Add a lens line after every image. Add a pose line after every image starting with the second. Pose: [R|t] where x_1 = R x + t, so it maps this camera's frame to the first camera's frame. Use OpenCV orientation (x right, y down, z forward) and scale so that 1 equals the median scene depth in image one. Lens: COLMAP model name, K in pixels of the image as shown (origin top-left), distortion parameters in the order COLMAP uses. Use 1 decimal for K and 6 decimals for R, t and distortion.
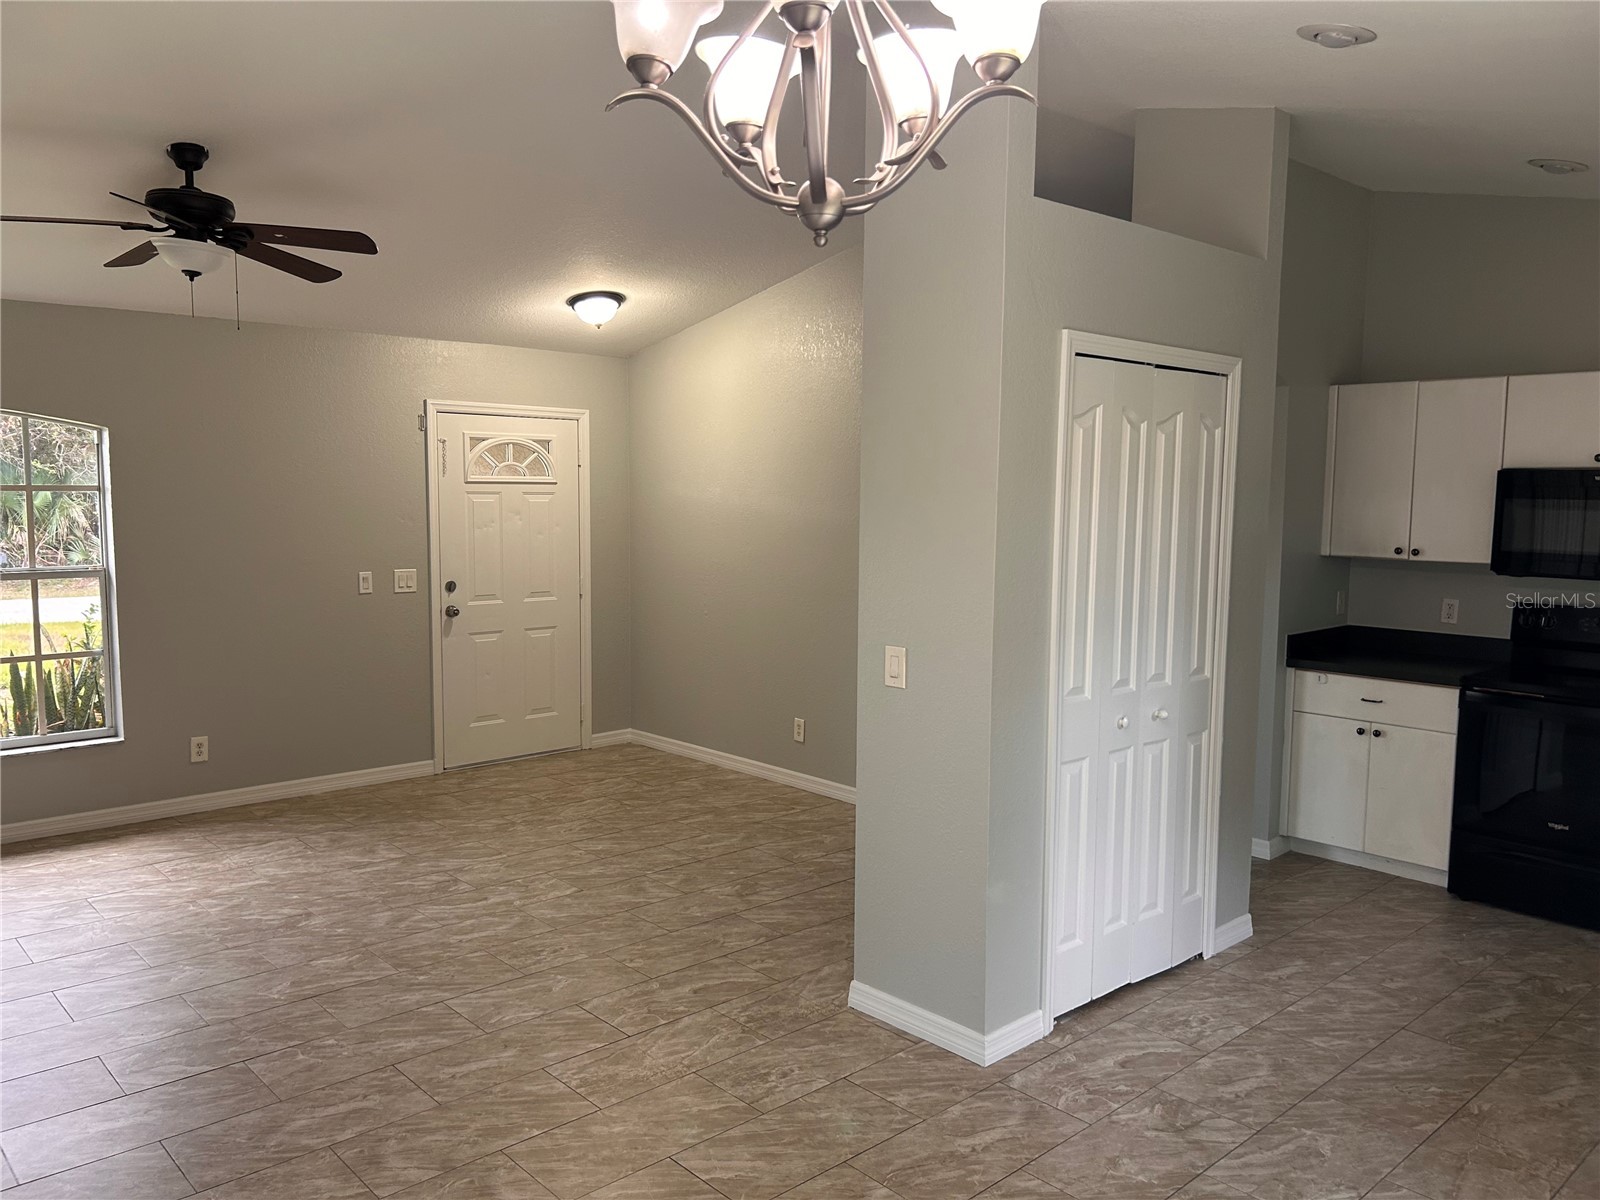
lens RADIAL K [[1216.1, 0, 800.0], [0, 1216.1, 600.0], [0, 0, 1]] dist [0.036557, -0.042402]
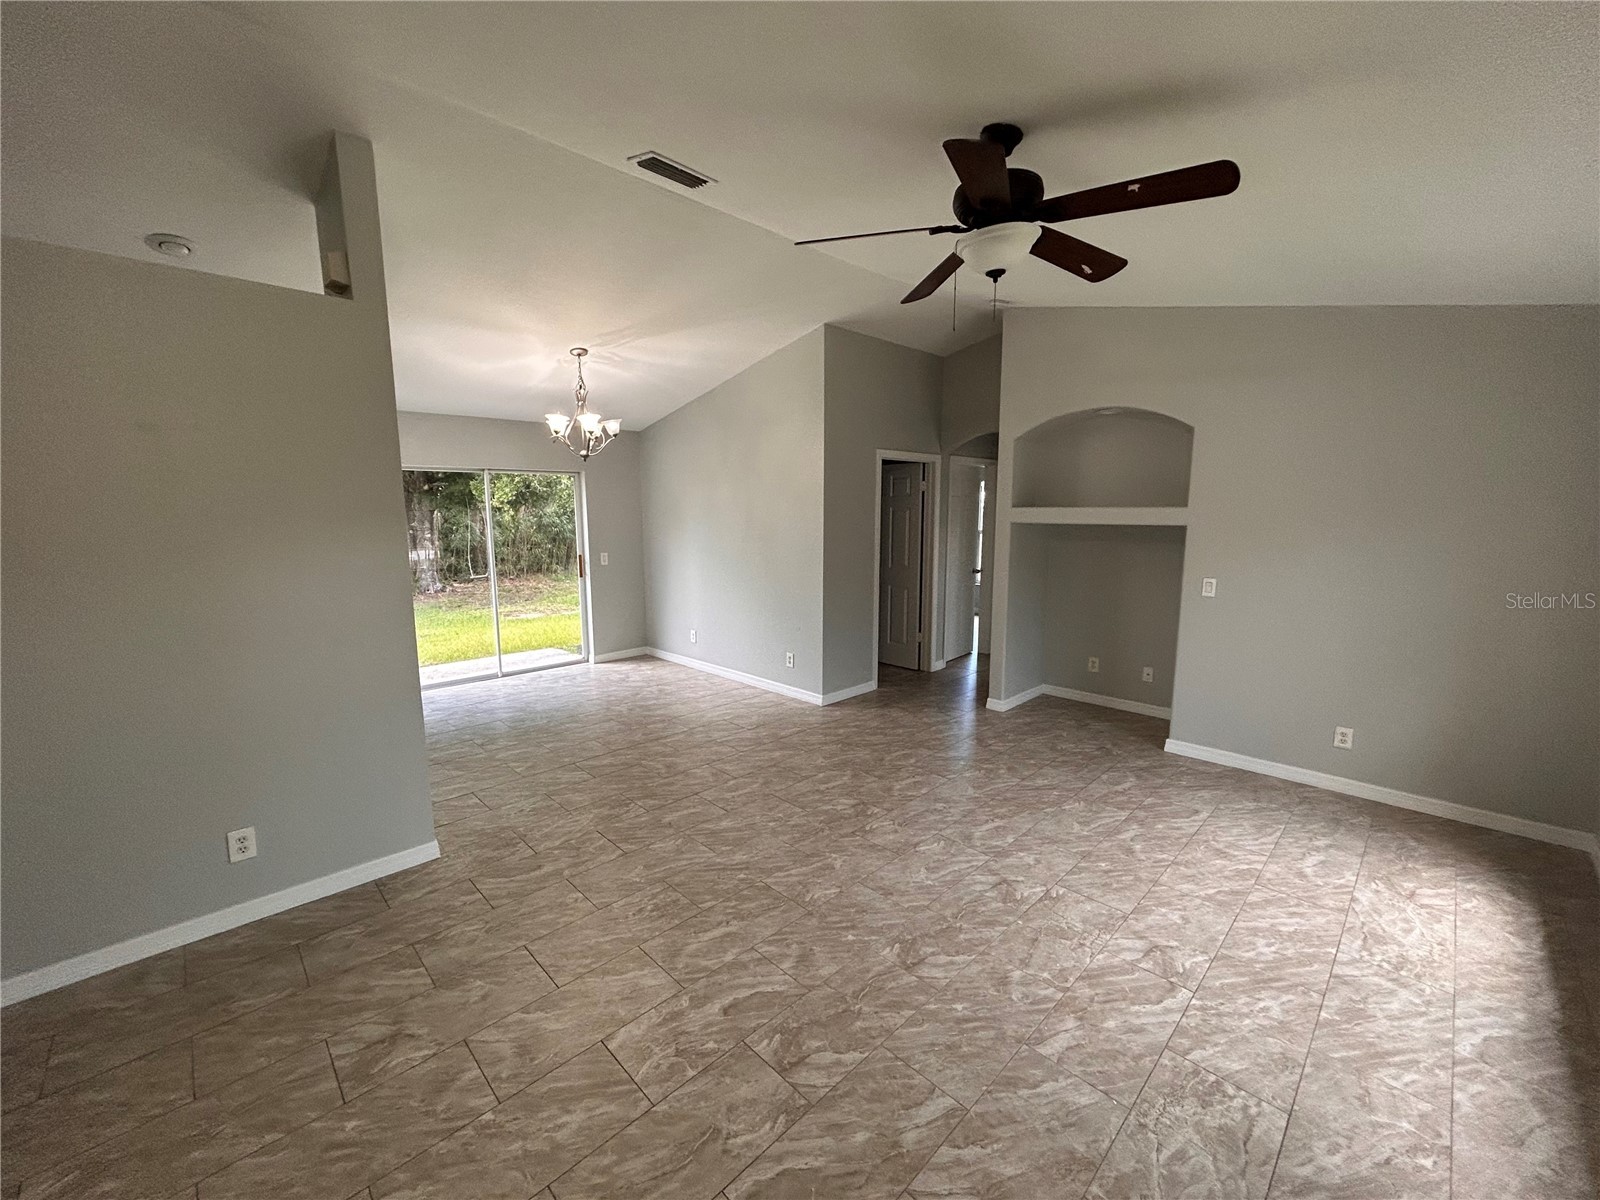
lens RADIAL K [[641.4, 0, 798.2], [0, 641.4, 599.0], [0, 0, 1]] dist [-0.002723, -0.000373]
pose [[-0.999429, -0.000306, -0.033798, -0.285158], [-0.008212, 0.972195, 0.234029, -0.119559], [0.032787, 0.234173, -0.971642, 1.321693]]
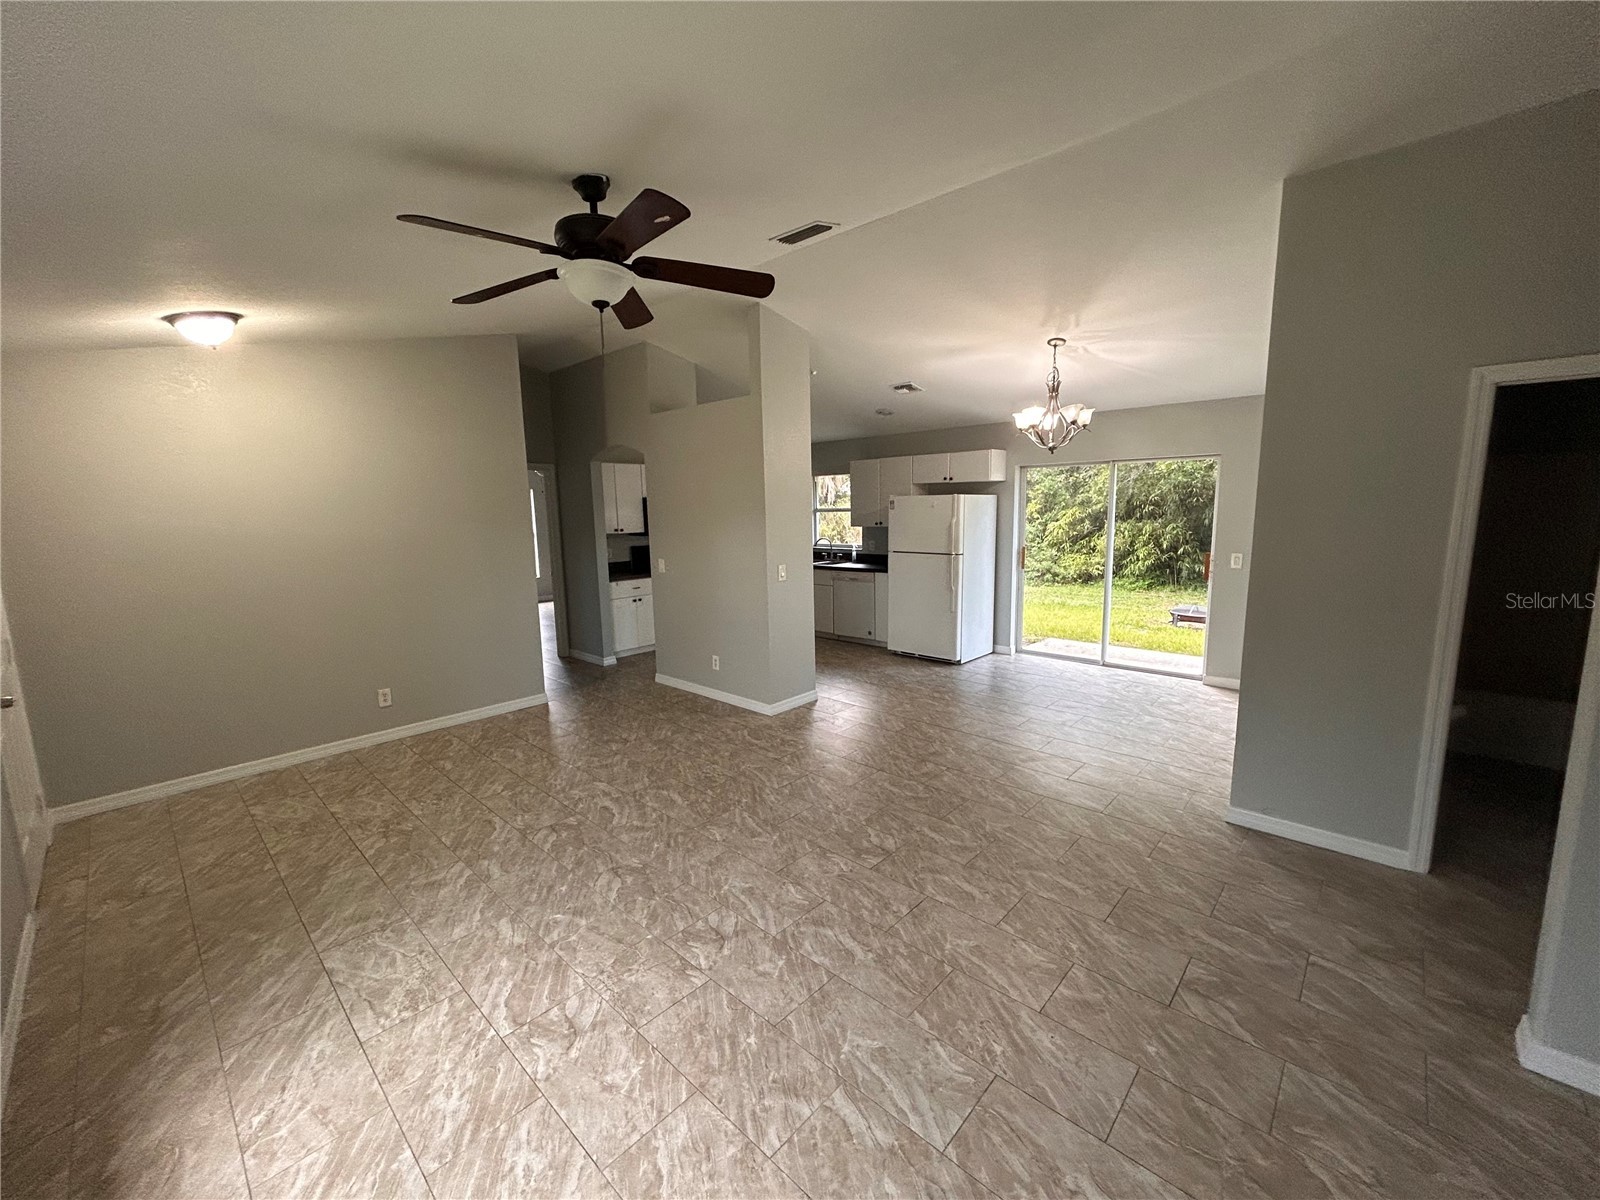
lens RADIAL K [[641.4, 0, 798.2], [0, 641.4, 599.0], [0, 0, 1]] dist [-0.002723, -0.000373]
pose [[-0.078939, -0.152263, 0.985182, -0.937074], [0.115170, 0.980256, 0.160730, -0.077712], [-0.990204, 0.126151, -0.059845, 0.777499]]
